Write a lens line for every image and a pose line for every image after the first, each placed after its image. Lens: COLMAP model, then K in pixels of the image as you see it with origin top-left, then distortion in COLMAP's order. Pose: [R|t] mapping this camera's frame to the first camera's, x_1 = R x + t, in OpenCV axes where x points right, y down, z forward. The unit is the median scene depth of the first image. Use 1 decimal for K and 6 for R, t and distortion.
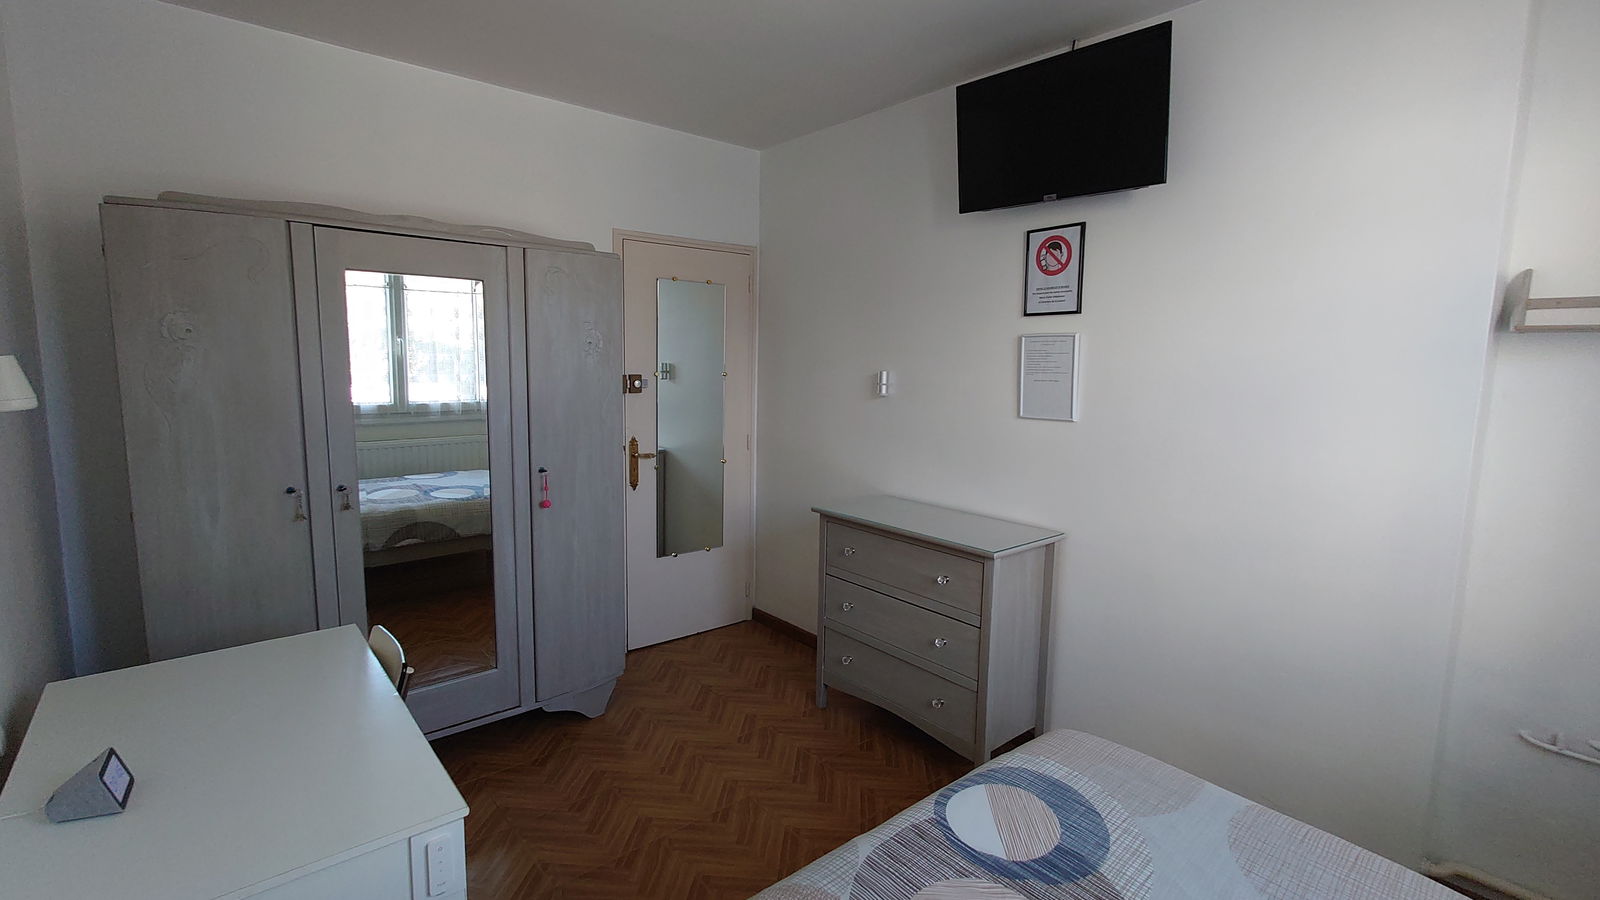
lens RADIAL K [[725.6, 0, 800.2], [0, 725.6, 447.7], [0, 0, 1]] dist [-0.000026, 0.000572]
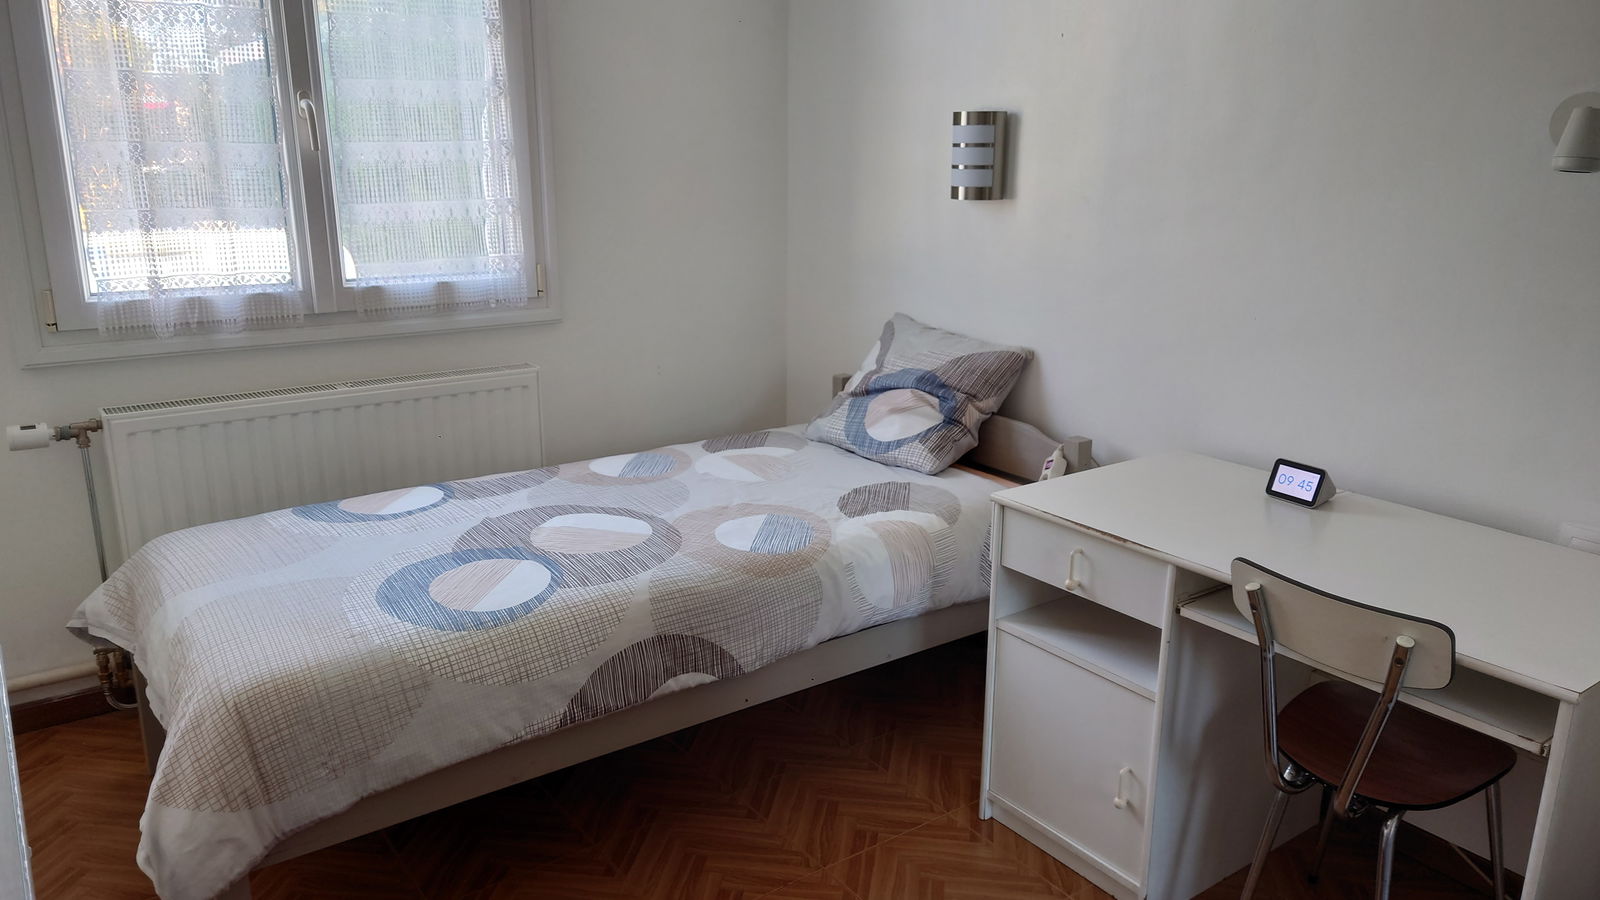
lens RADIAL K [[1141.7, 0, 802.3], [0, 1141.7, 440.5], [0, 0, 1]] dist [0.107218, -0.139811]
pose [[-0.996860, -0.048147, 0.062863, -0.126770], [-0.021638, 0.929318, 0.368646, -0.137514], [-0.076169, 0.366128, -0.927442, 1.309225]]
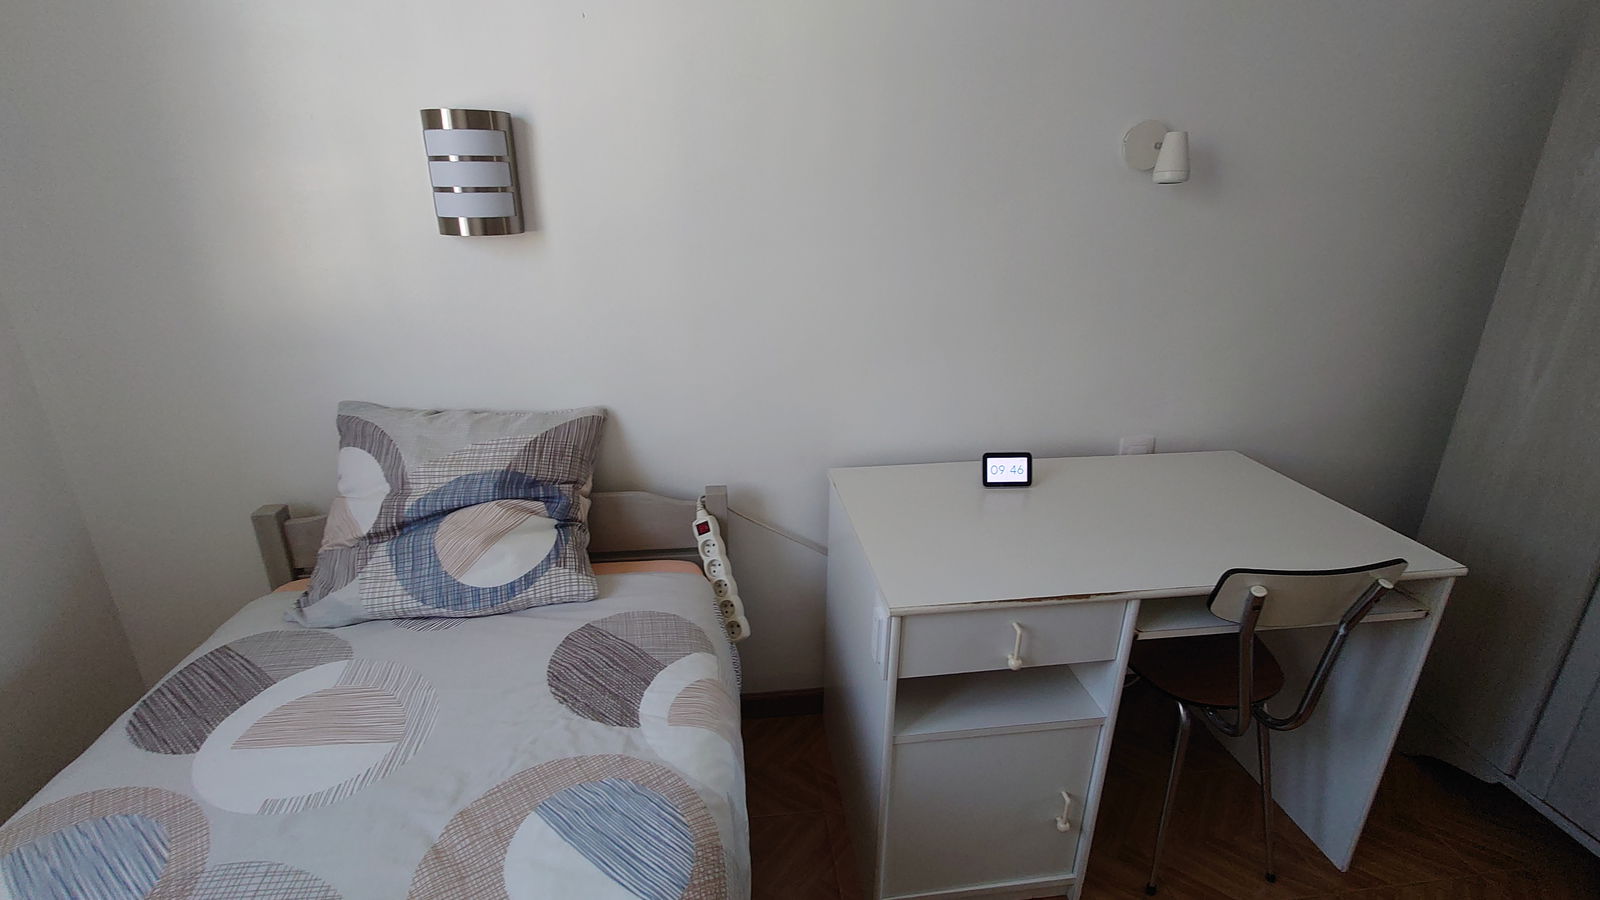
lens RADIAL K [[715.5, 0, 800.0], [0, 715.5, 450.0], [0, 0, 1]] dist [0.000729, 0.000191]
pose [[-0.540154, 0.268211, -0.797682, 0.139065], [-0.118565, 0.914147, 0.387657, -0.024106], [0.833172, 0.303972, -0.461980, 0.601711]]
